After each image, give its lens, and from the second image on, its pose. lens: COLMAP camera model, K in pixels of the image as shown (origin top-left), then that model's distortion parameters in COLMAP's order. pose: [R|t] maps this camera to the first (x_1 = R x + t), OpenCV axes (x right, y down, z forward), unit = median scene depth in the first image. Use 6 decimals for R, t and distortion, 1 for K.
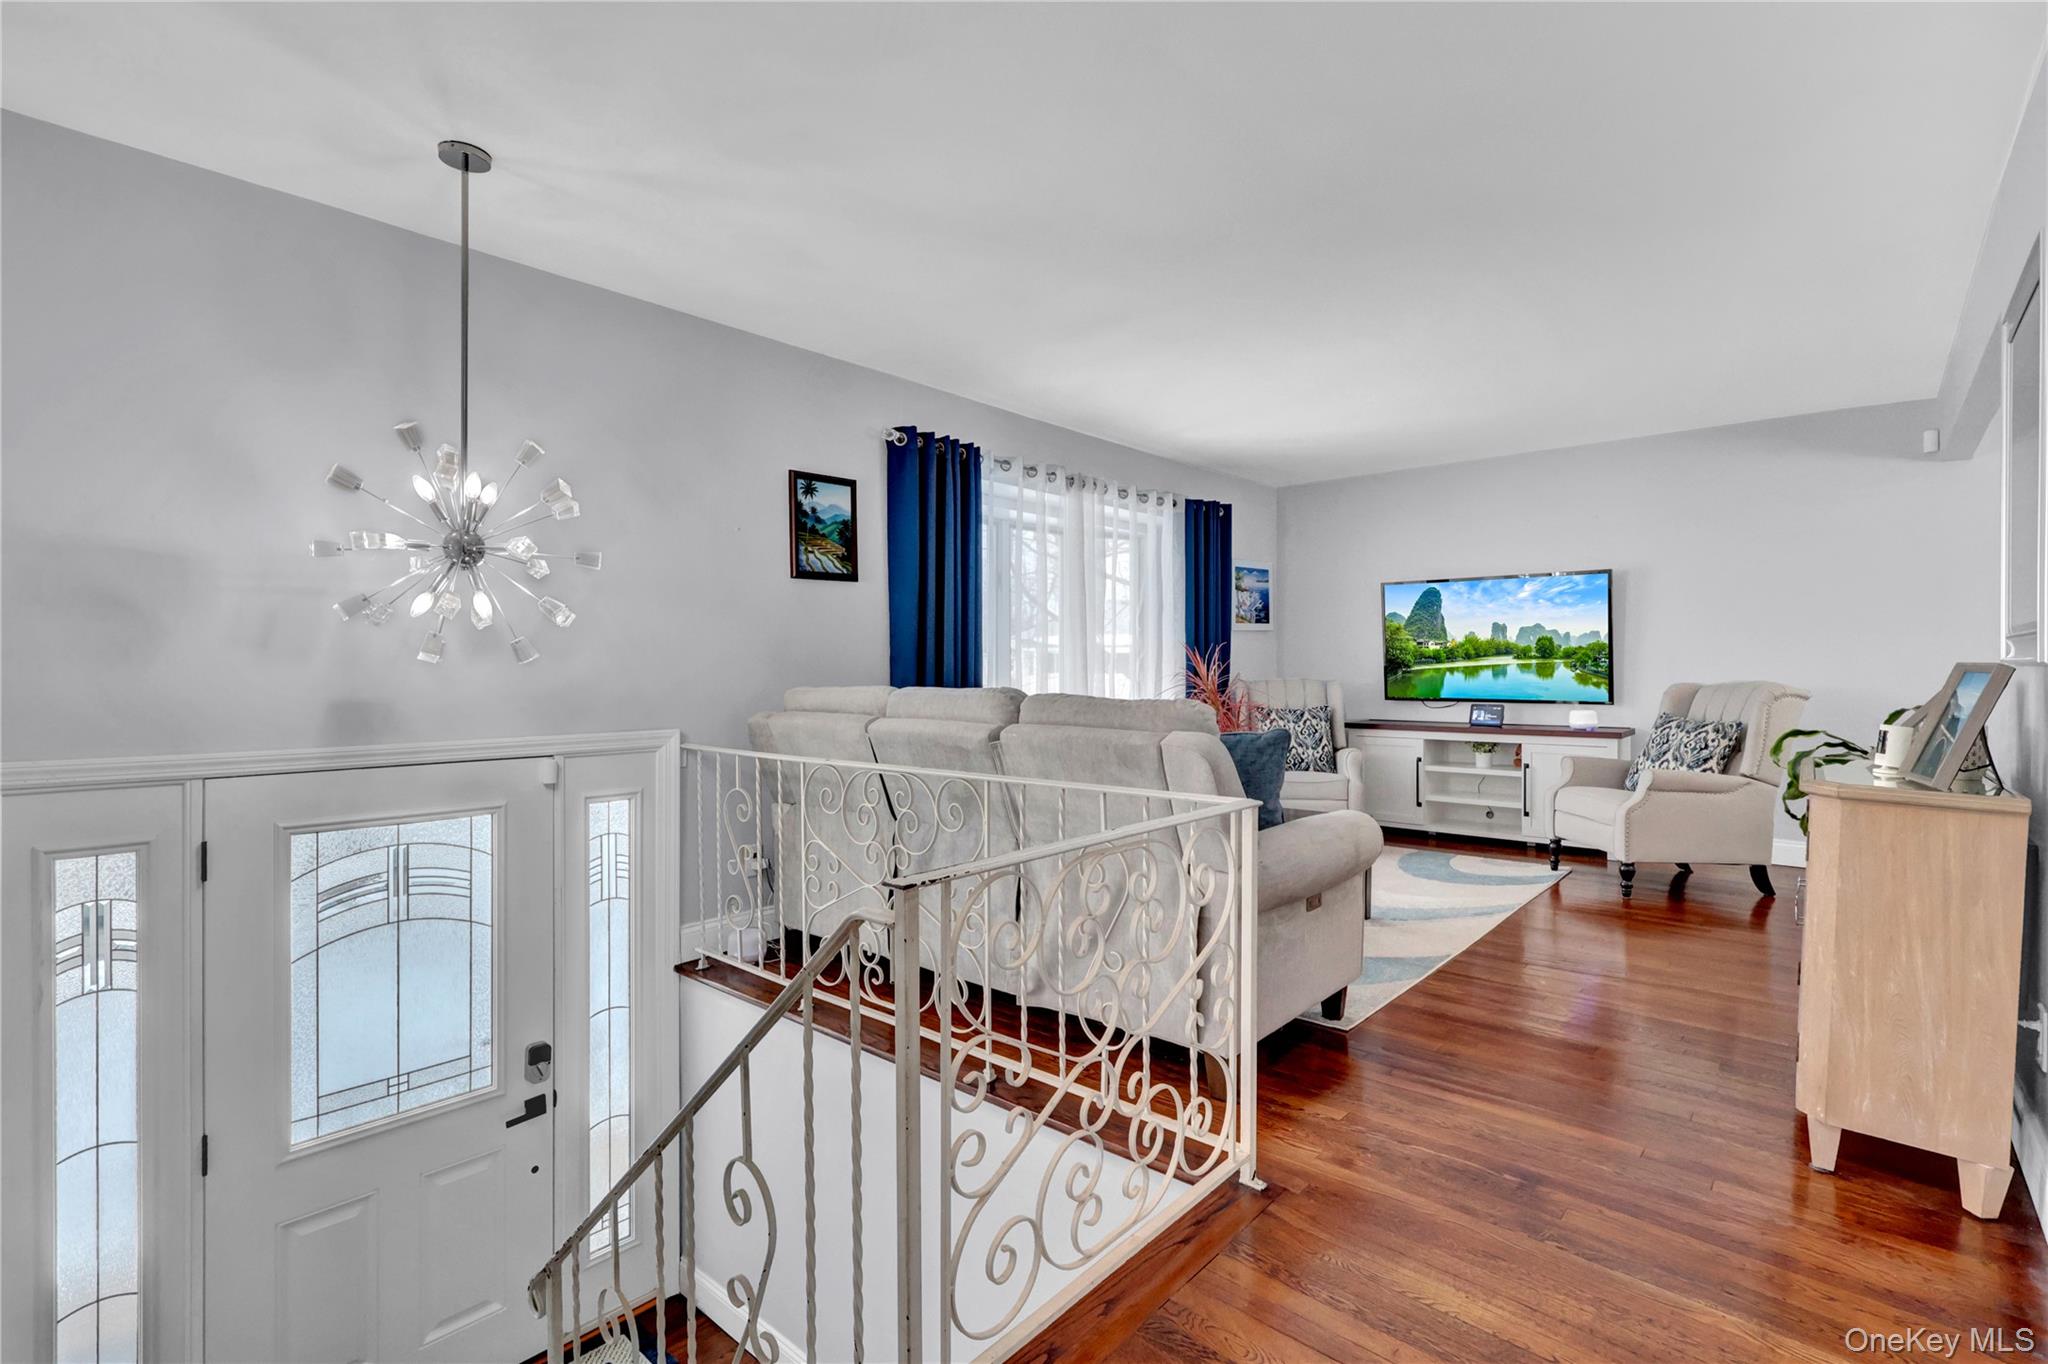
lens RADIAL K [[949.6, 0, 1050.0], [0, 949.6, 692.1], [0, 0, 1]] dist [-0.002326, 0.001218]
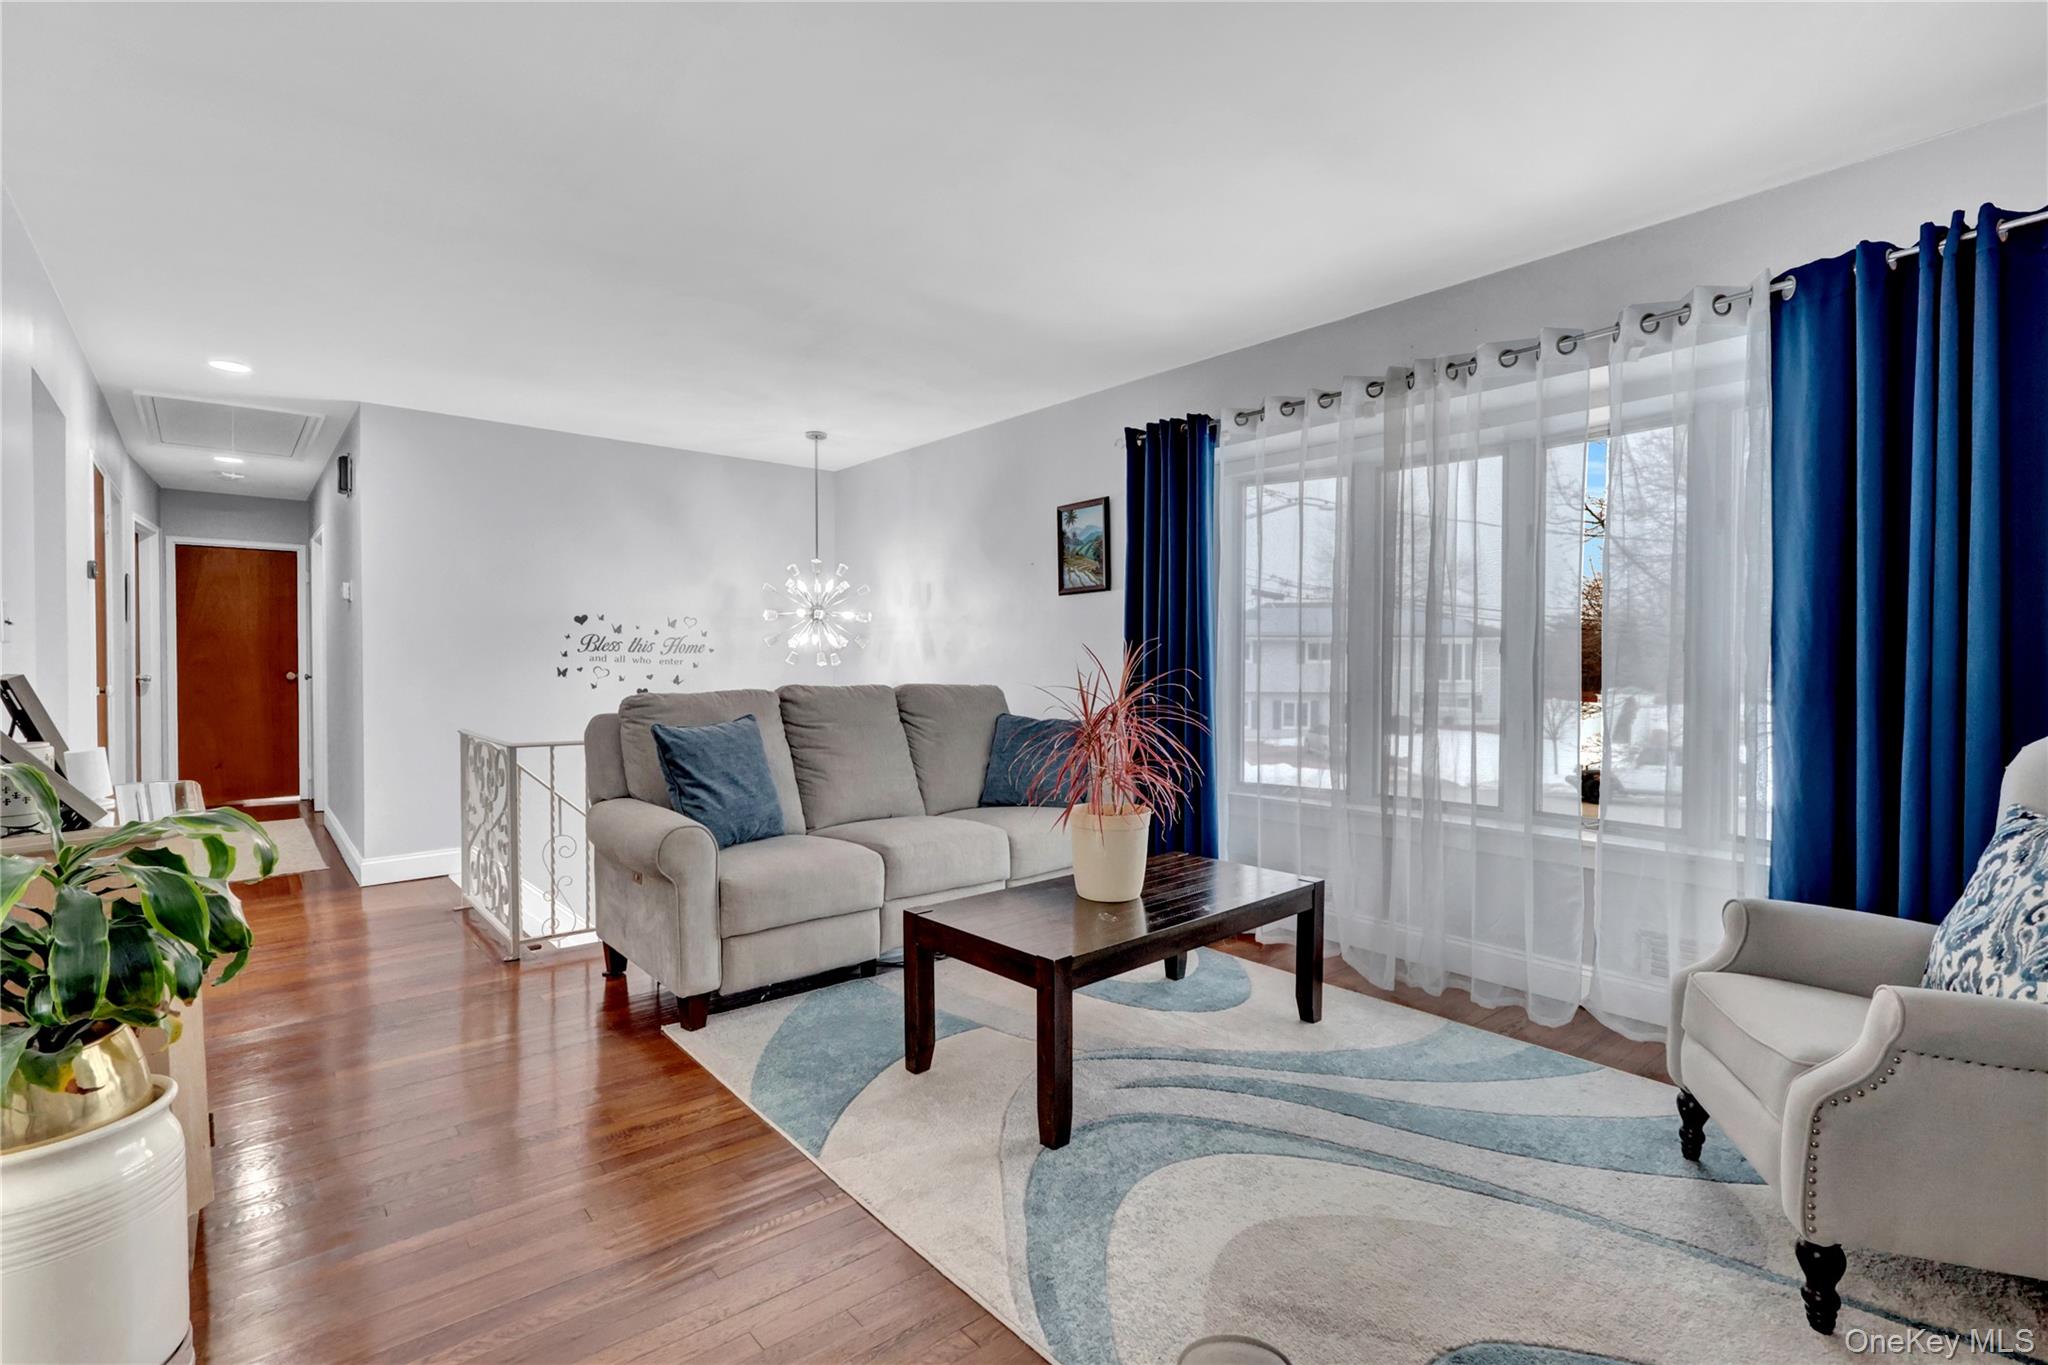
lens RADIAL K [[949.6, 0, 980.3], [0, 949.6, 674.2], [0, 0, 1]] dist [-0.002326, 0.001218]
pose [[-0.168655, 0.015359, -0.985556, 0.646634], [-0.029046, 0.999367, 0.020545, -0.030612], [0.985247, 0.032091, -0.168102, 0.774422]]
